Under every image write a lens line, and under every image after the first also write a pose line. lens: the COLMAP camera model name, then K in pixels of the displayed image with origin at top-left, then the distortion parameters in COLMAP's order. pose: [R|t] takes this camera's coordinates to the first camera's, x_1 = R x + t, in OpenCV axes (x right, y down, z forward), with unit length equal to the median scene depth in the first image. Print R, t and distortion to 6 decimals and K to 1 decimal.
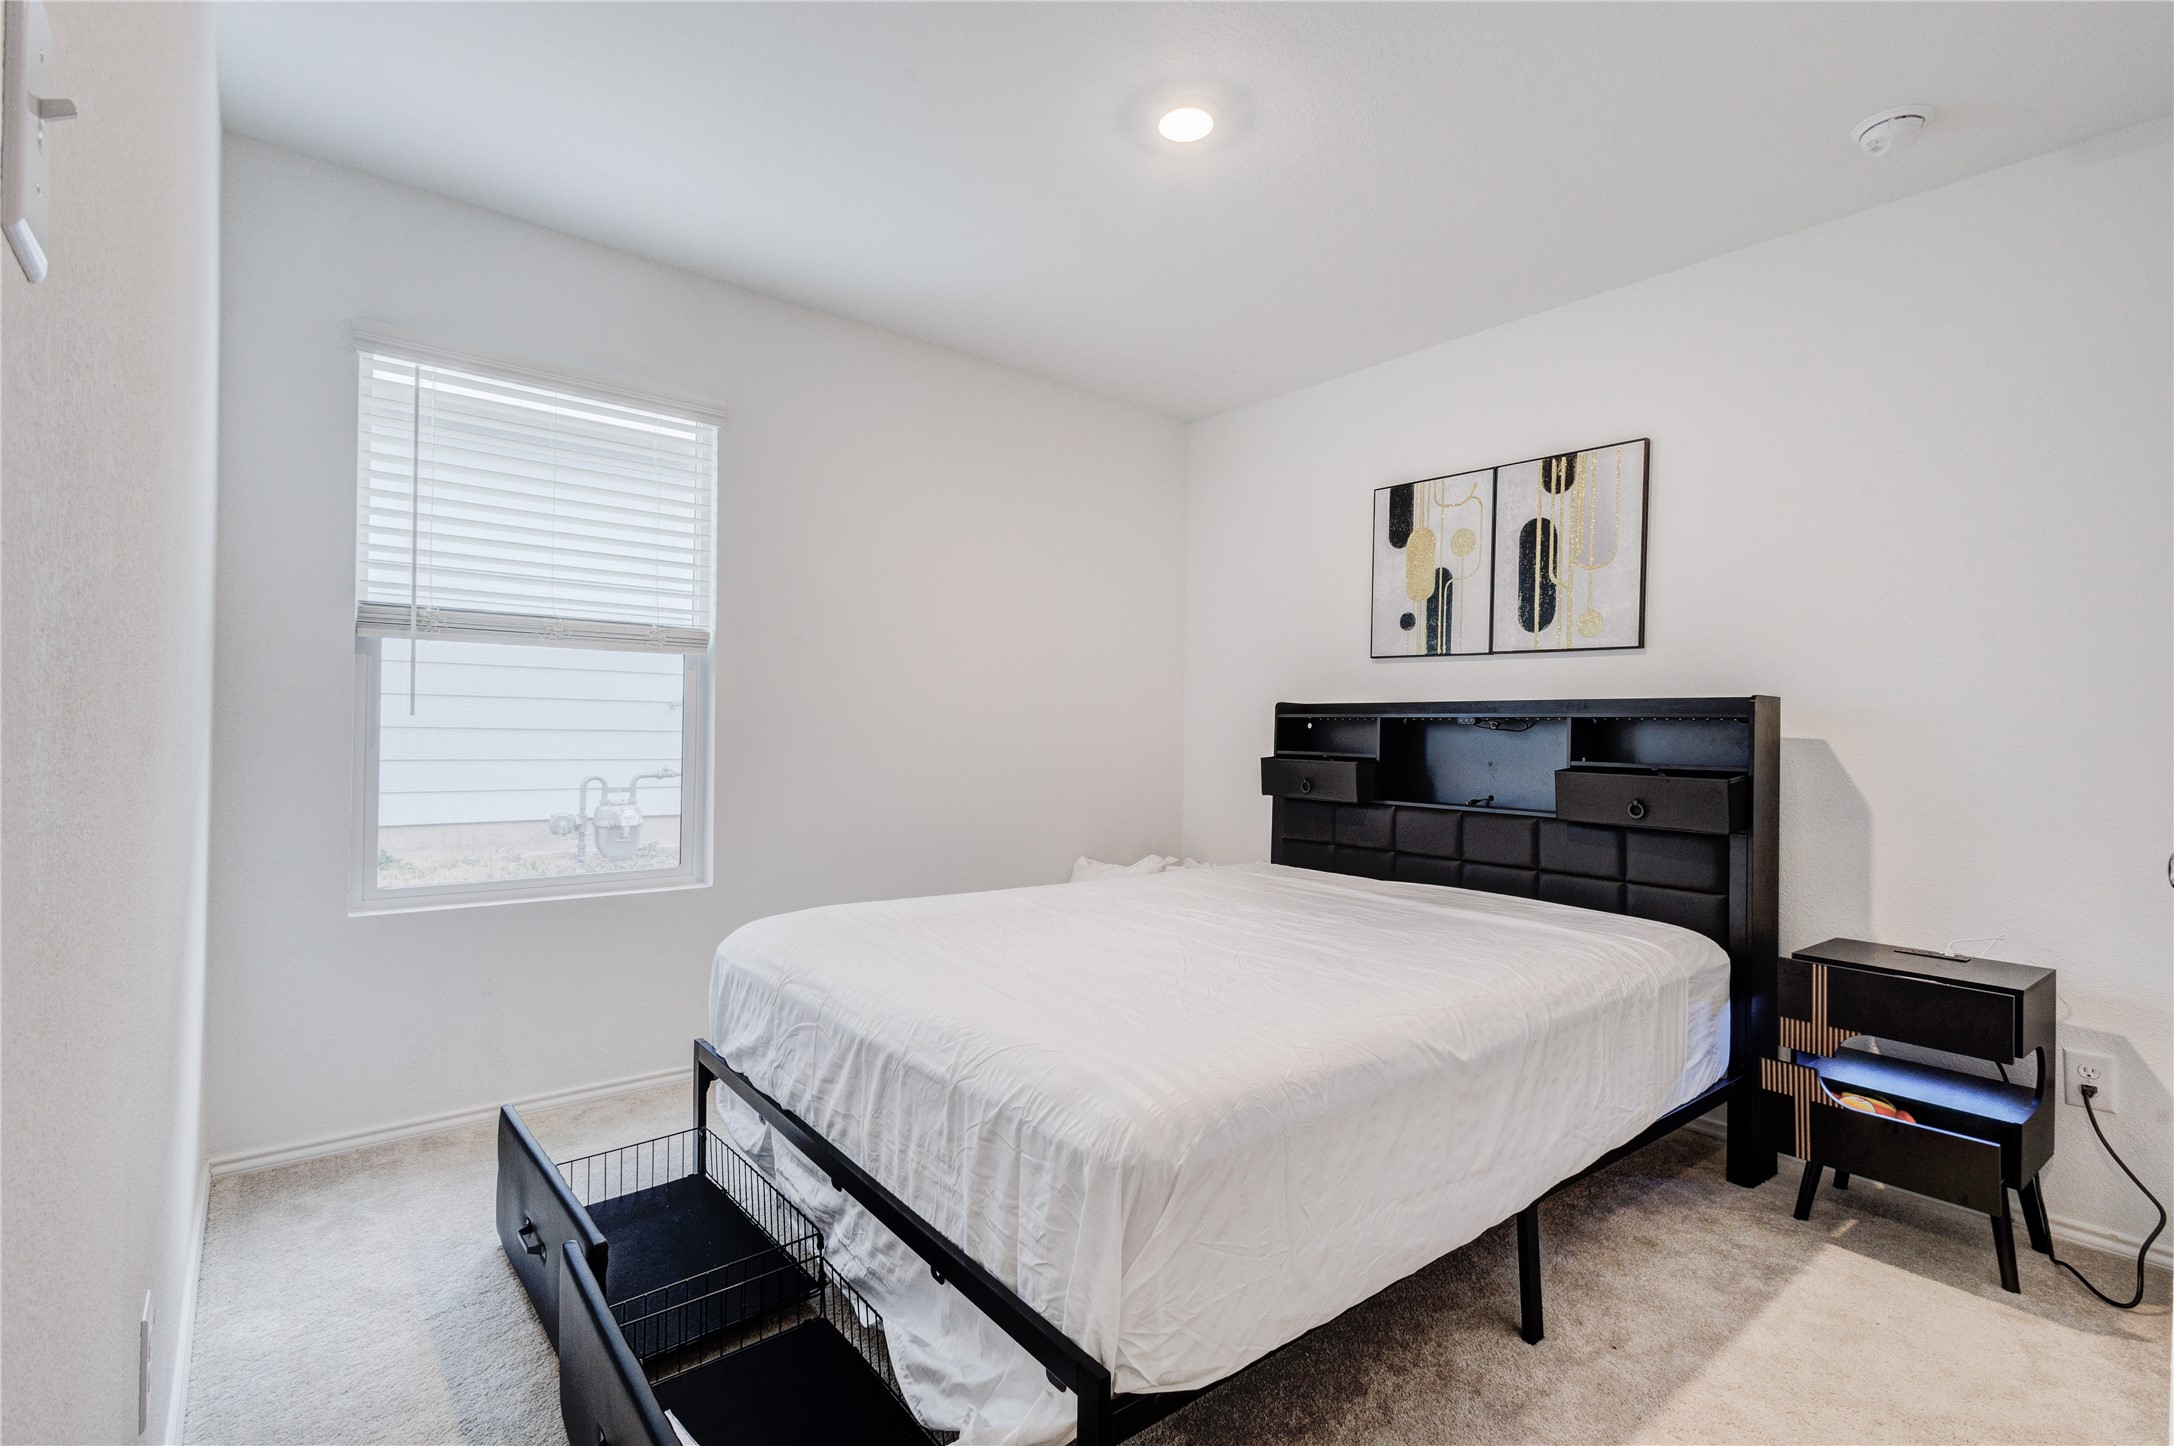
lens RADIAL K [[1020.2, 0, 1093.7], [0, 1020.2, 724.9], [0, 0, 1]] dist [0.013183, -0.004323]
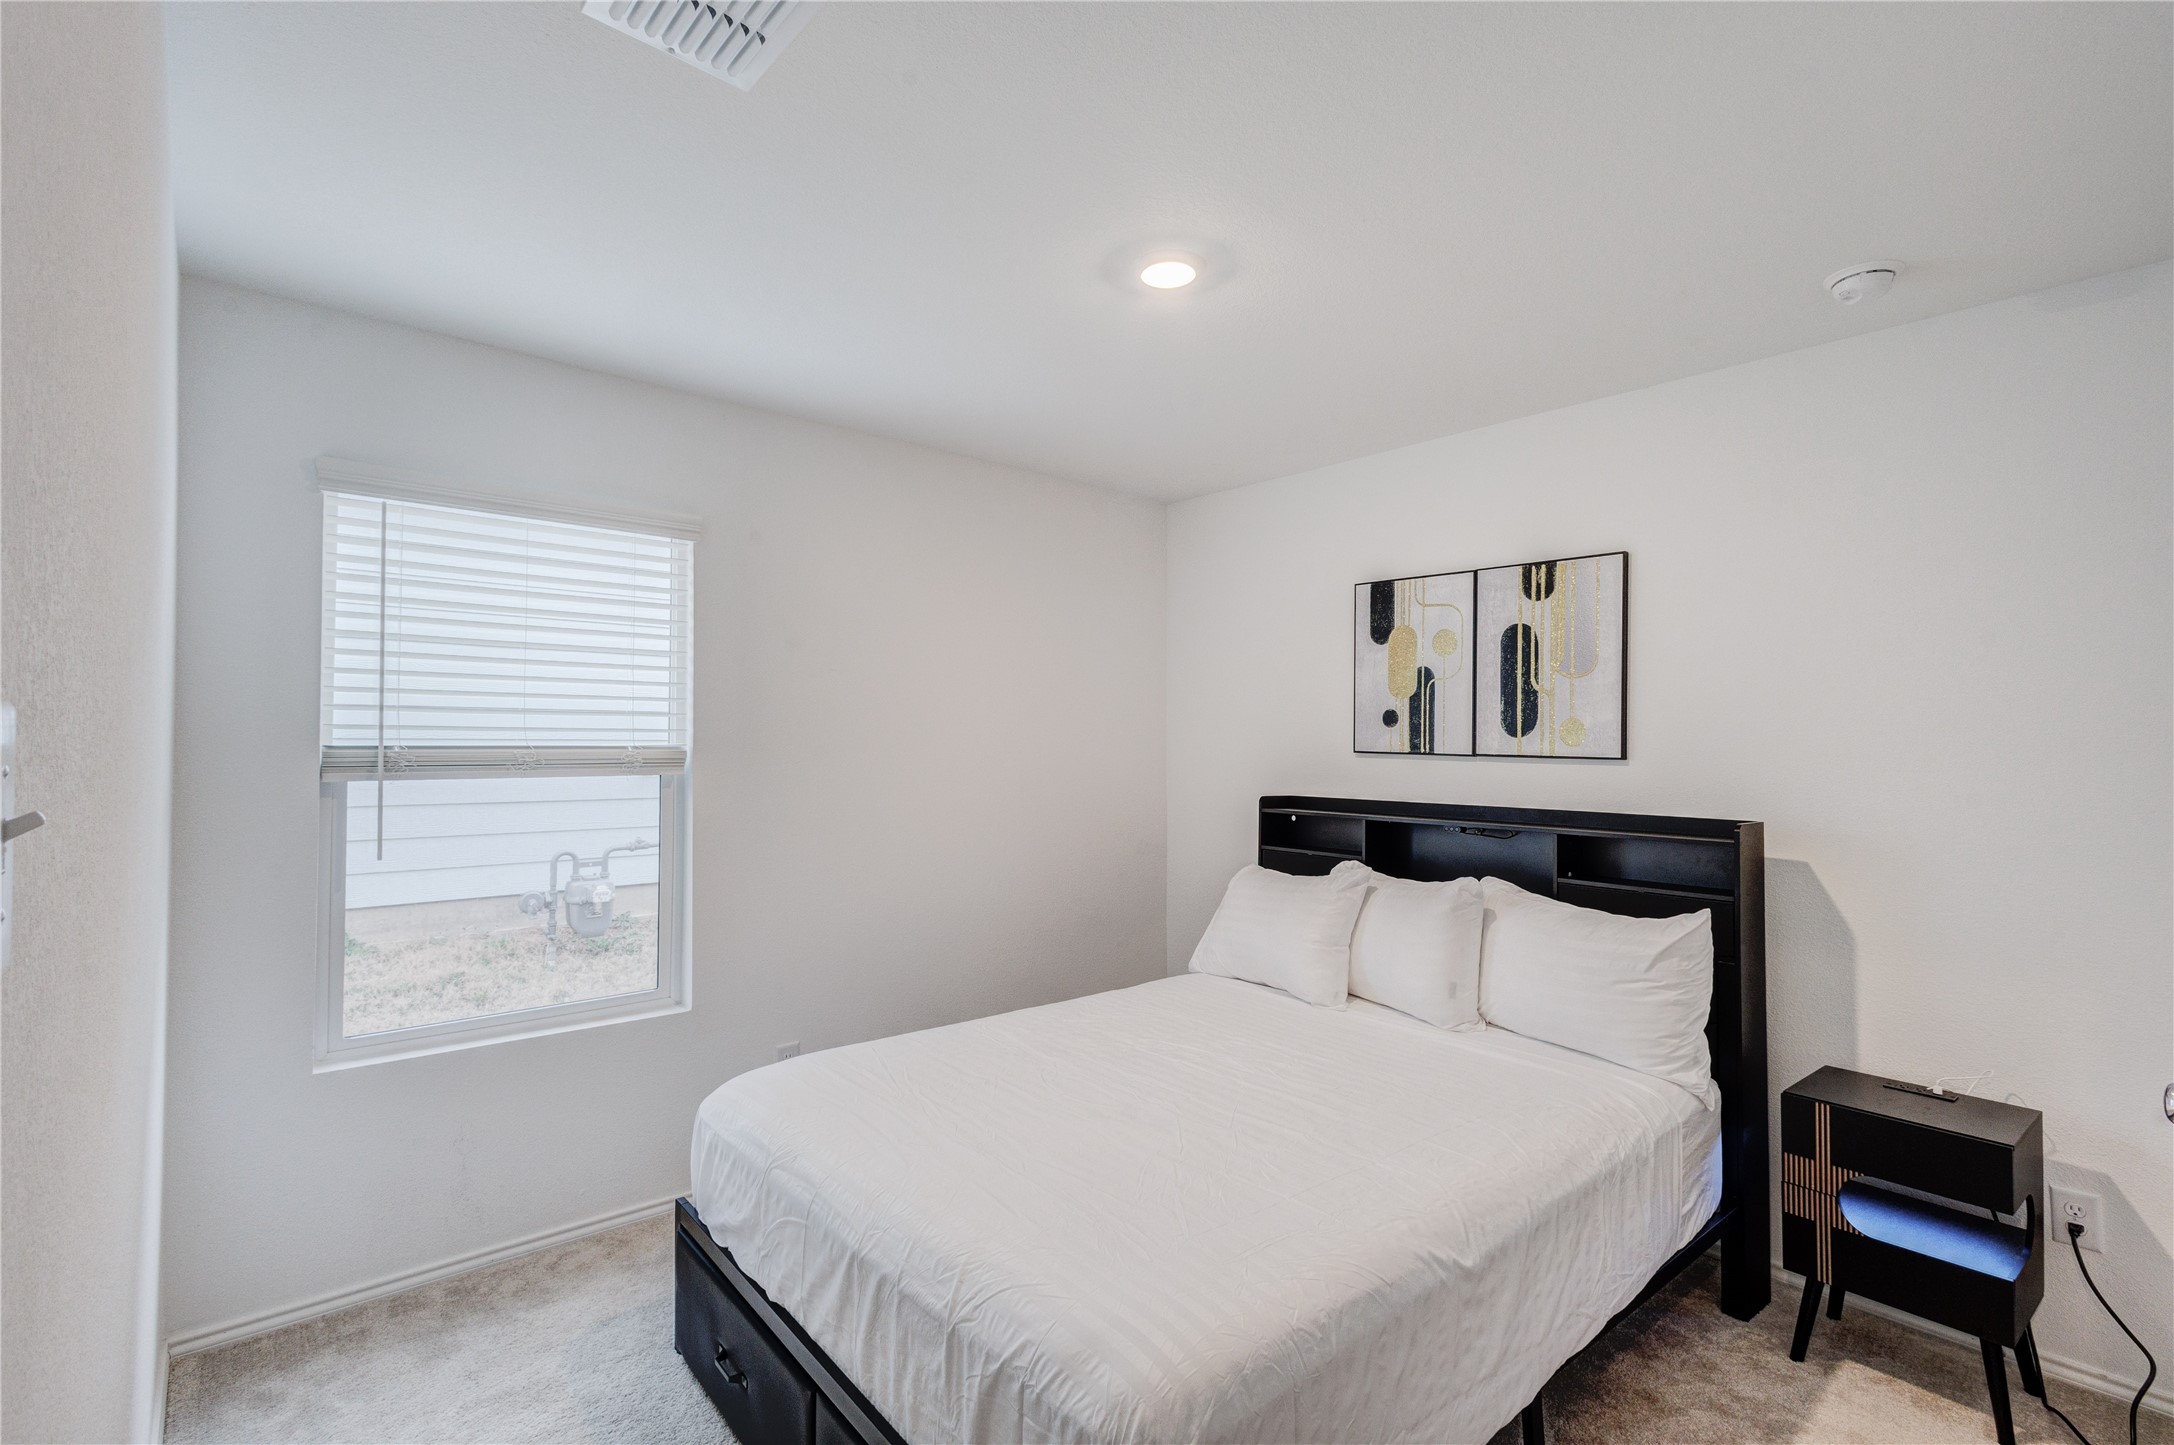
lens RADIAL K [[1022.4, 0, 1094.3], [0, 1022.4, 729.9], [0, 0, 1]] dist [0.014935, -0.006058]
pose [[0.999610, -0.012109, 0.025178, -0.011743], [0.012412, 0.999852, -0.011921, -0.122340], [-0.025030, 0.012229, 0.999612, 0.008301]]
